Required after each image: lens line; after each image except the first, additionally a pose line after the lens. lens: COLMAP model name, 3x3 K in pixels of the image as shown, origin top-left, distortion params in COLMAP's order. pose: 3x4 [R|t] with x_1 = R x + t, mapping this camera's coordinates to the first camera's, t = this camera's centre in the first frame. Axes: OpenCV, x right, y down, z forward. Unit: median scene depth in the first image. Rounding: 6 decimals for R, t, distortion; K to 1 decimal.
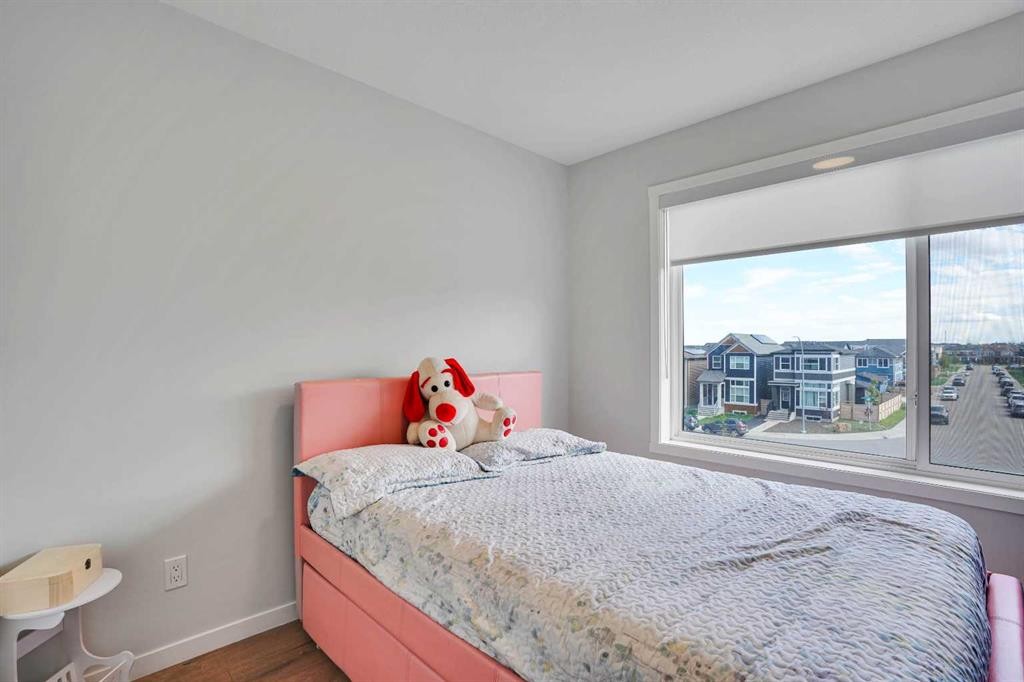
lens RADIAL K [[487.5, 0, 512.1], [0, 487.5, 347.5], [0, 0, 1]] dist [-0.069731, 0.027412]
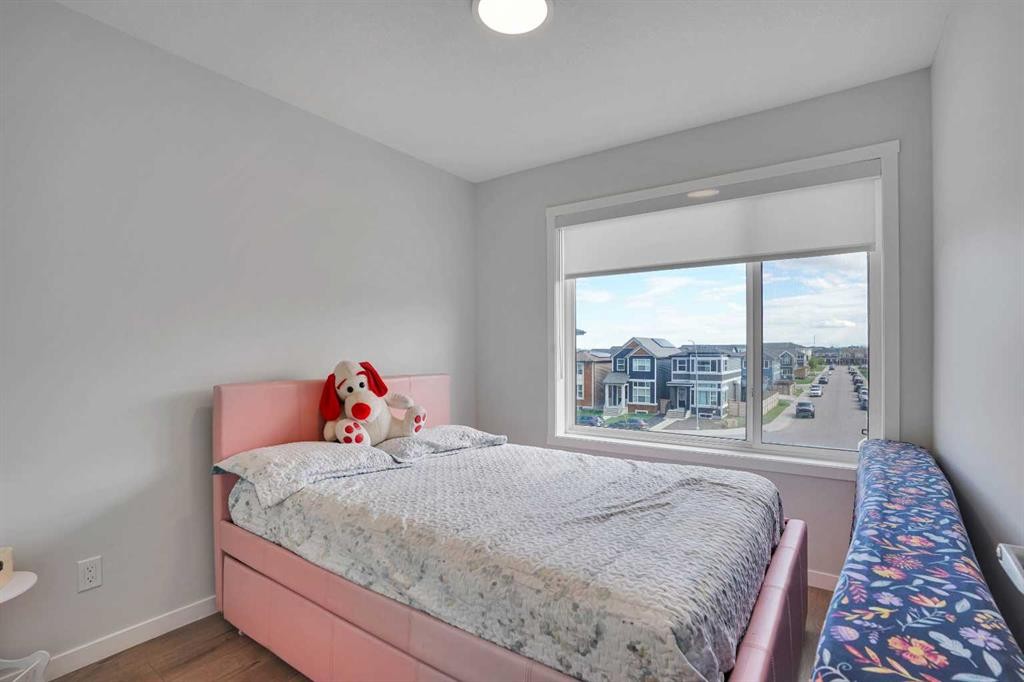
lens RADIAL K [[487.5, 0, 512.1], [0, 487.5, 347.5], [0, 0, 1]] dist [-0.069731, 0.027412]
pose [[0.983619, -0.001345, 0.180257, 0.002260], [0.002729, 0.999969, -0.007430, -0.000589], [-0.180241, 0.007800, 0.983591, -0.162933]]
